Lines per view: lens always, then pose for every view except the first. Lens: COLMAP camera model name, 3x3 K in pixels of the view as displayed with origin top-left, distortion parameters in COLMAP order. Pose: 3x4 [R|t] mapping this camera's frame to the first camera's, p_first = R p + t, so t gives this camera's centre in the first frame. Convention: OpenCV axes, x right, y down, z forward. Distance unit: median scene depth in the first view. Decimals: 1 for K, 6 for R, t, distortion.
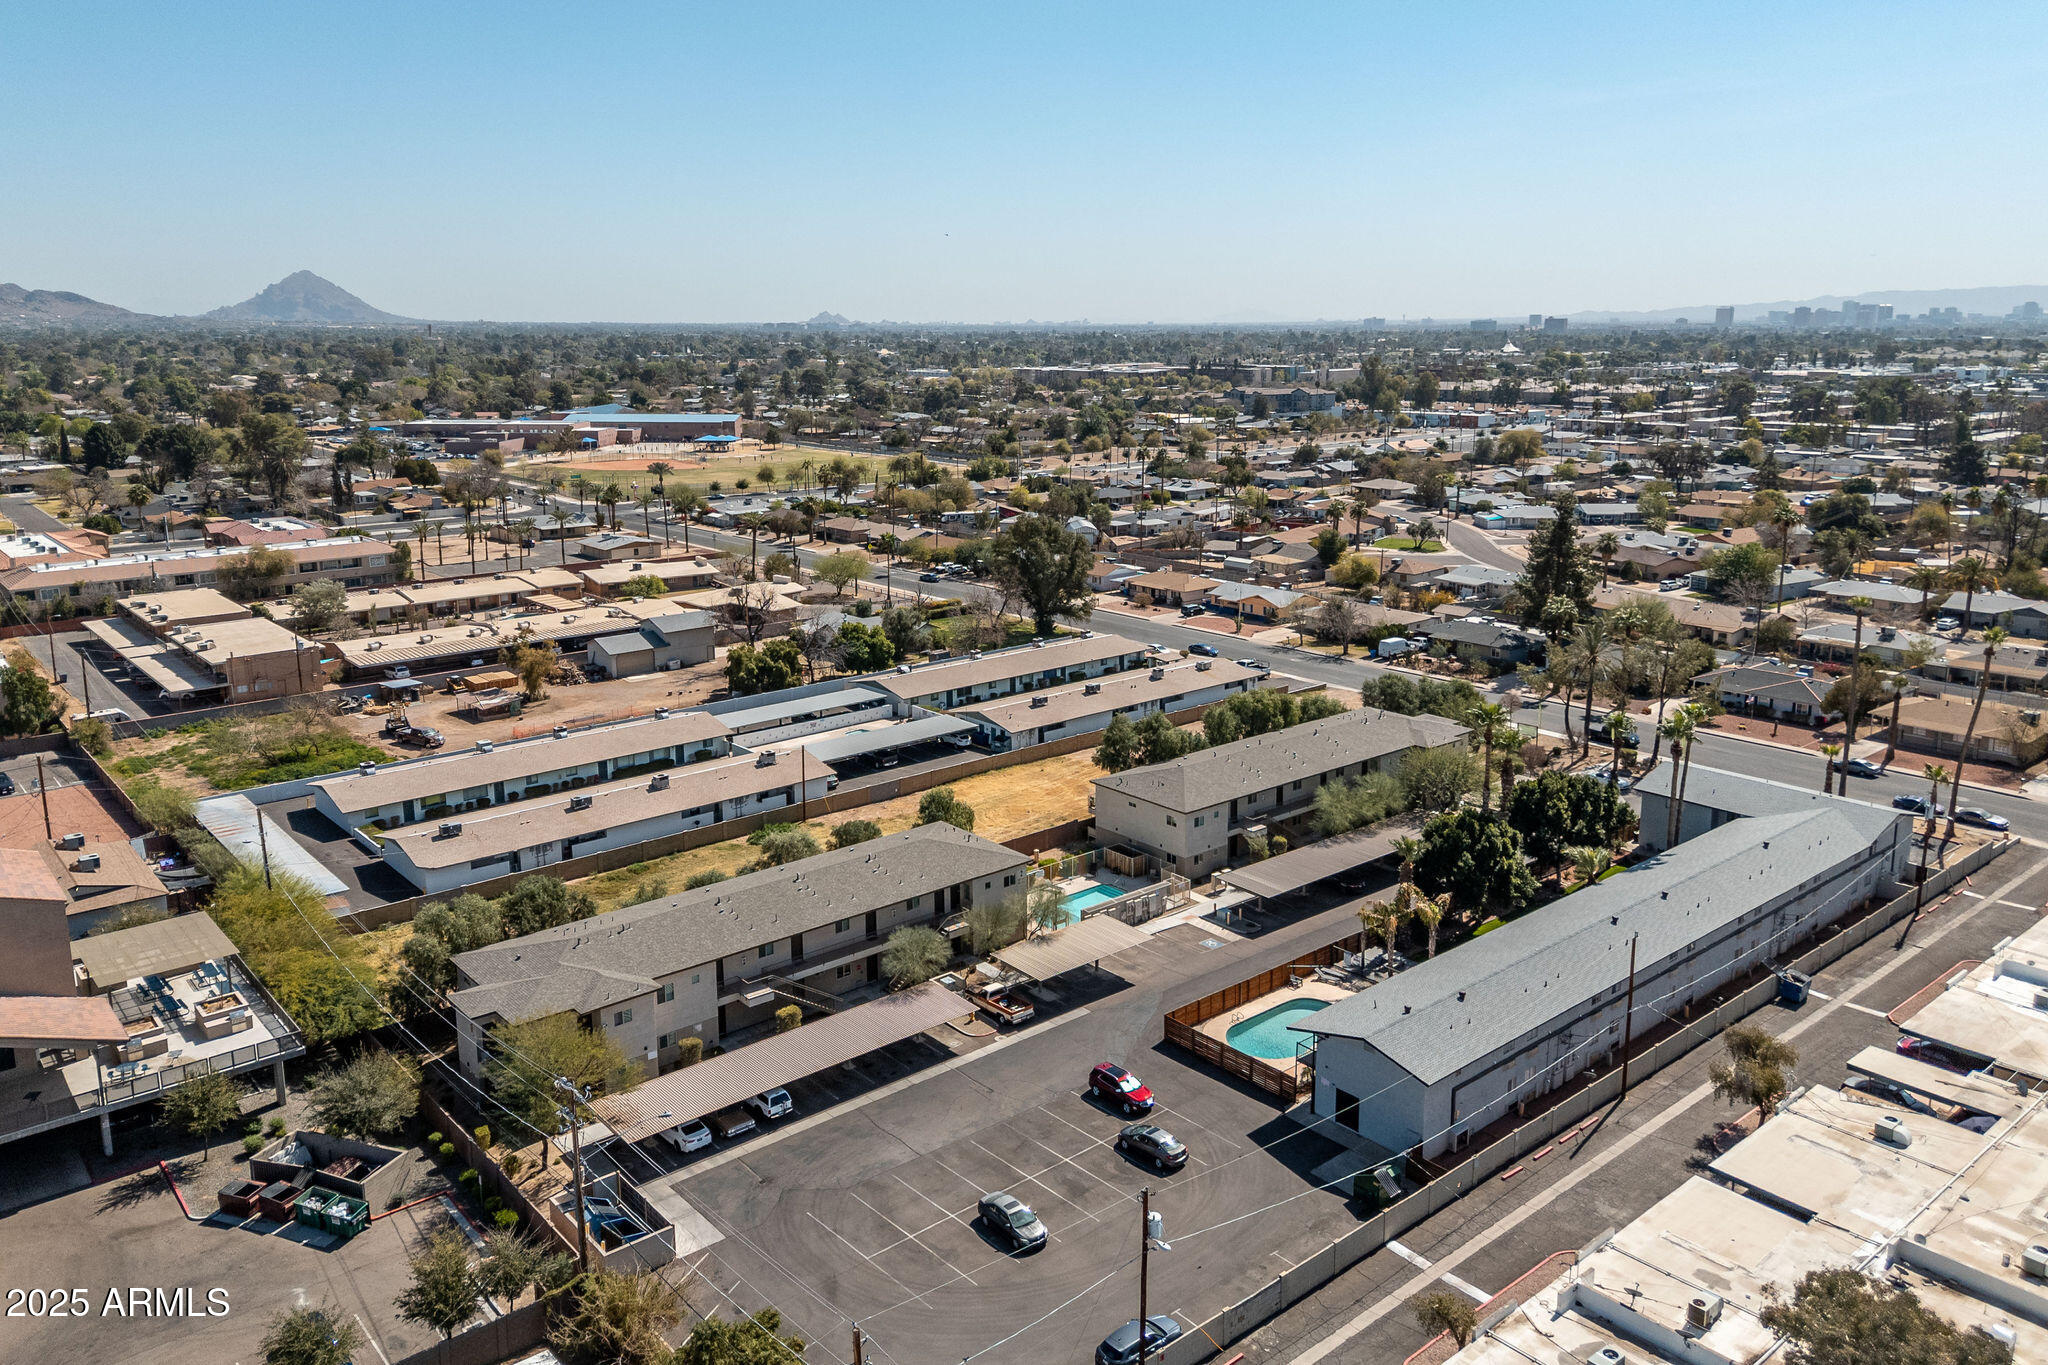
lens RADIAL K [[1503.2, 0, 1029.3], [0, 1503.2, 649.2], [0, 0, 1]] dist [0.056596, -0.000656]
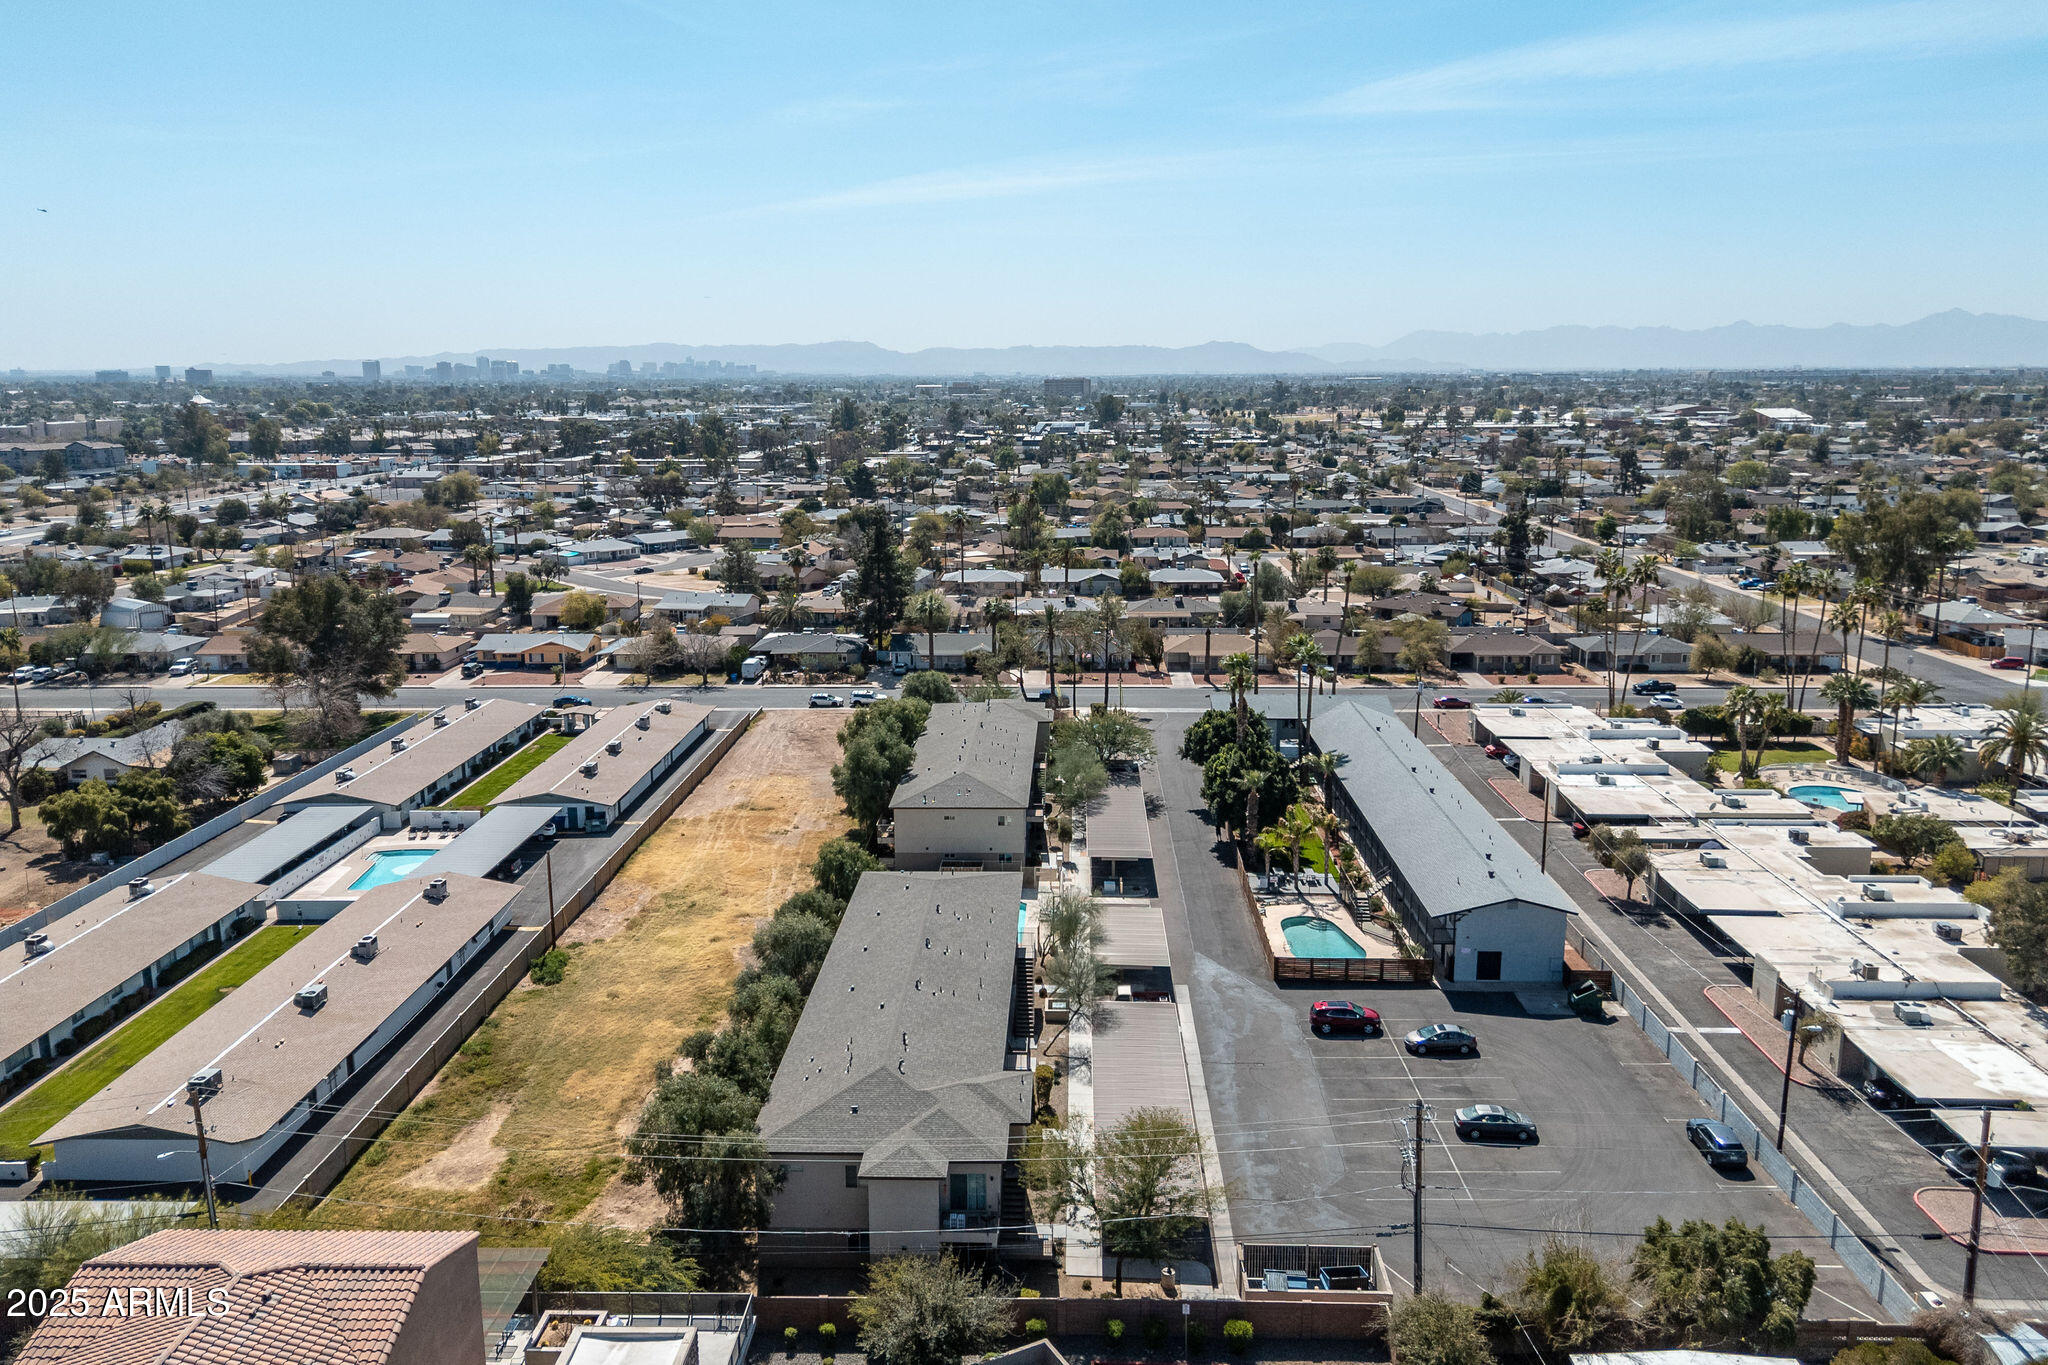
lens RADIAL K [[1503.2, 0, 1029.3], [0, 1503.2, 649.2], [0, 0, 1]] dist [0.056596, -0.000656]
pose [[0.672241, -0.134999, 0.727920, -0.480246], [0.159435, 0.986562, 0.035727, -0.027989], [-0.722961, 0.092039, 0.684731, 0.213331]]
